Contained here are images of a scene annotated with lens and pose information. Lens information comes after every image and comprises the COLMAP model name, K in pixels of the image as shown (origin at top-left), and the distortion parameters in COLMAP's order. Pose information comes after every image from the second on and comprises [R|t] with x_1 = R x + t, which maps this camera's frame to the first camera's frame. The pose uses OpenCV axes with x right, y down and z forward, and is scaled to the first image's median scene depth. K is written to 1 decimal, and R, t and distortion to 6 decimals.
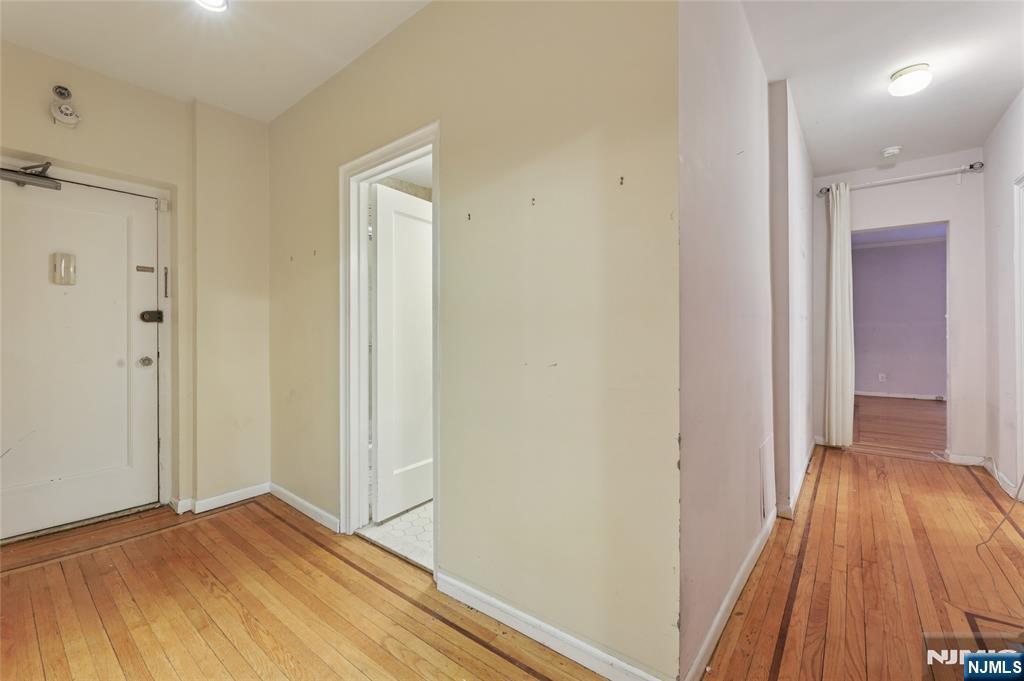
lens RADIAL K [[425.7, 0, 512.0], [0, 425.7, 340.5], [0, 0, 1]] dist [-0.000184, -0.000006]
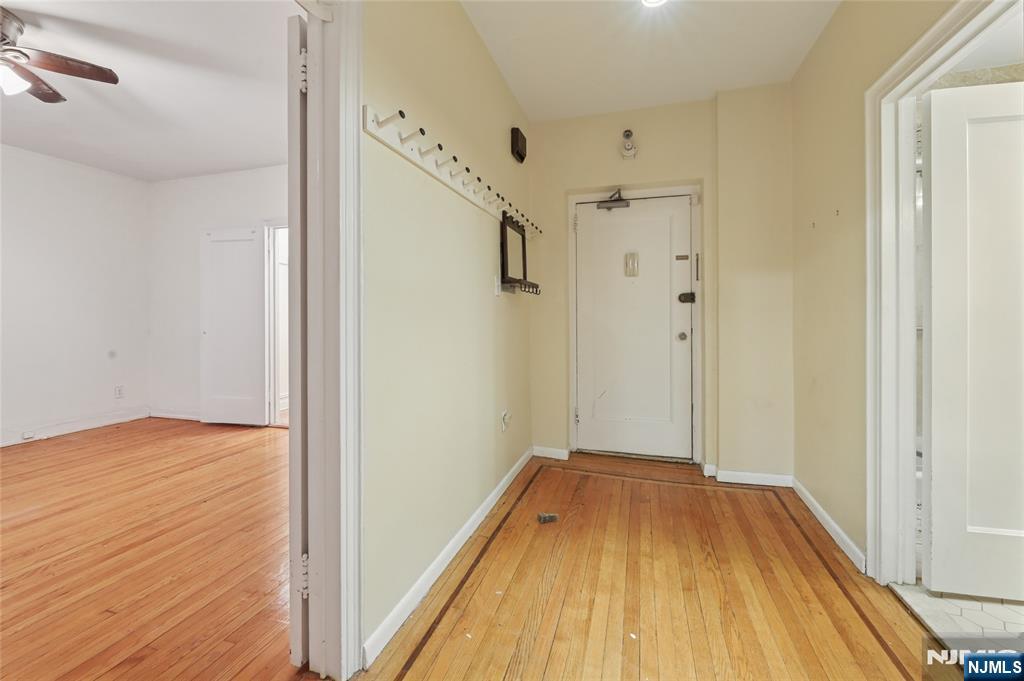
lens RADIAL K [[432.1, 0, 513.0], [0, 432.1, 317.7], [0, 0, 1]] dist [-0.000725, -0.000330]
pose [[0.375410, 0.010524, -0.926799, 0.072477], [-0.014082, 0.999885, 0.005650, -0.002157], [0.926752, 0.010930, 0.375515, 0.129185]]
